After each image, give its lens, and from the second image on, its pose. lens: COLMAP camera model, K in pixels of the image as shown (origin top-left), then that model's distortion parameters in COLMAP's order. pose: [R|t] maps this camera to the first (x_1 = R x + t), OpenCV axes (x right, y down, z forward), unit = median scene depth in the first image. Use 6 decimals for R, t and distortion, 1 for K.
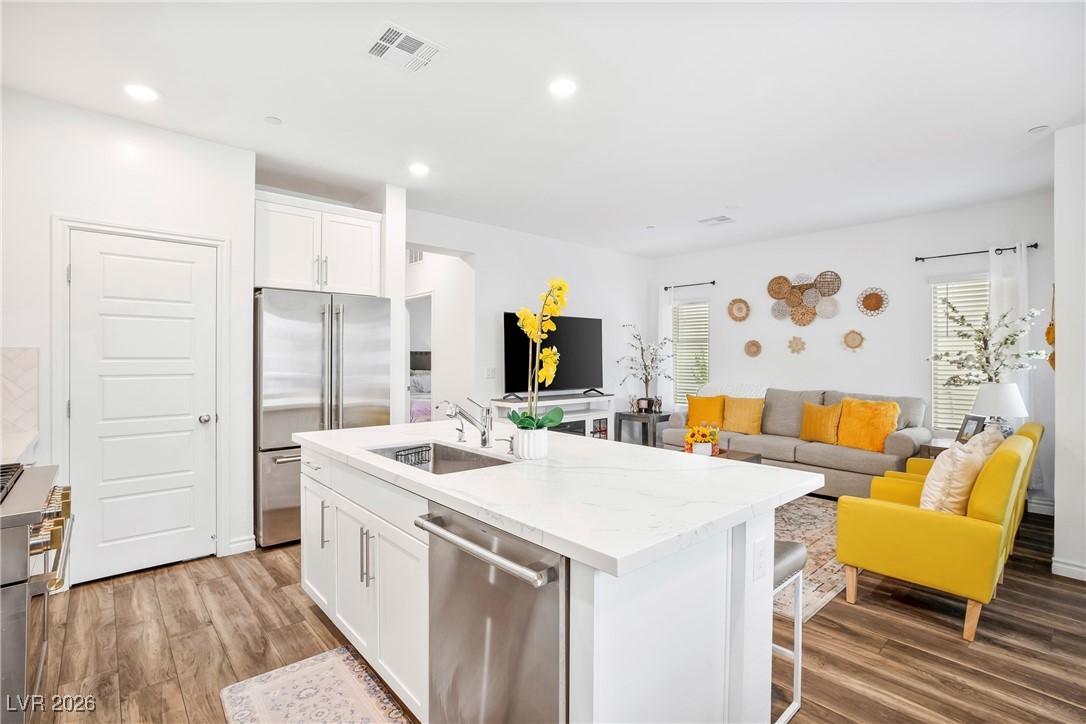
lens RADIAL K [[505.8, 0, 540.2], [0, 505.8, 360.0], [0, 0, 1]] dist [-0.005702, -0.000453]
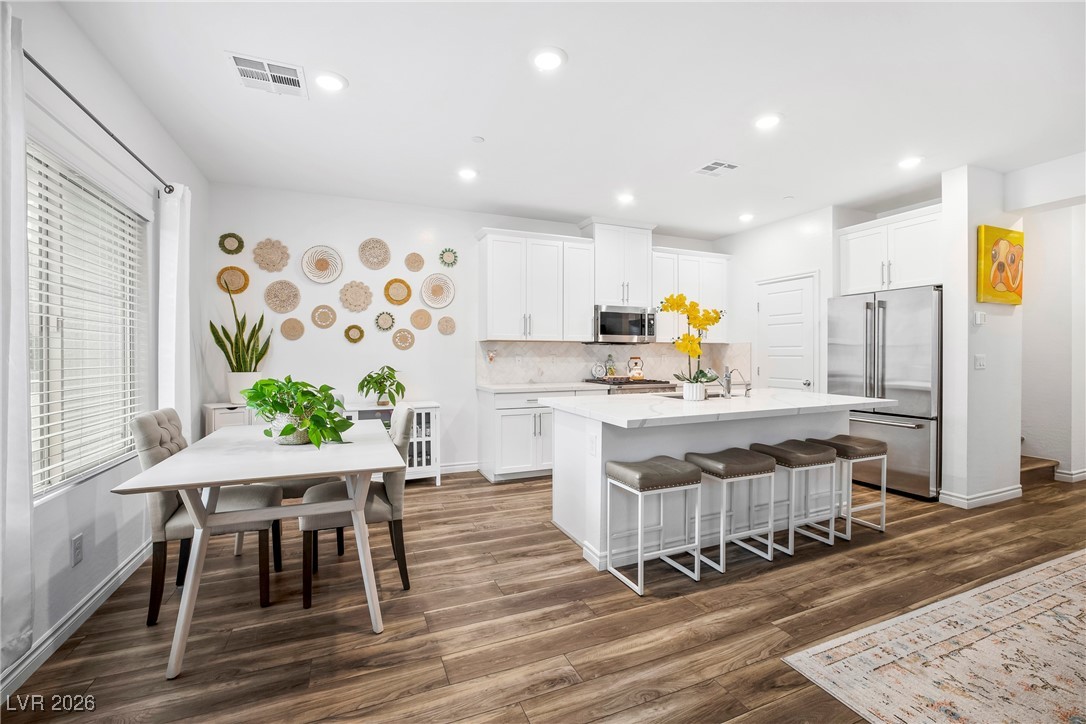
lens RADIAL K [[468.6, 0, 545.6], [0, 468.6, 358.1], [0, 0, 1]] dist [-0.038374, 0.008141]
pose [[-0.321137, 0.009237, -0.946988, 1.220446], [-0.002174, 0.999943, 0.010491, 0.025694], [0.947030, 0.005428, -0.321098, 0.797268]]
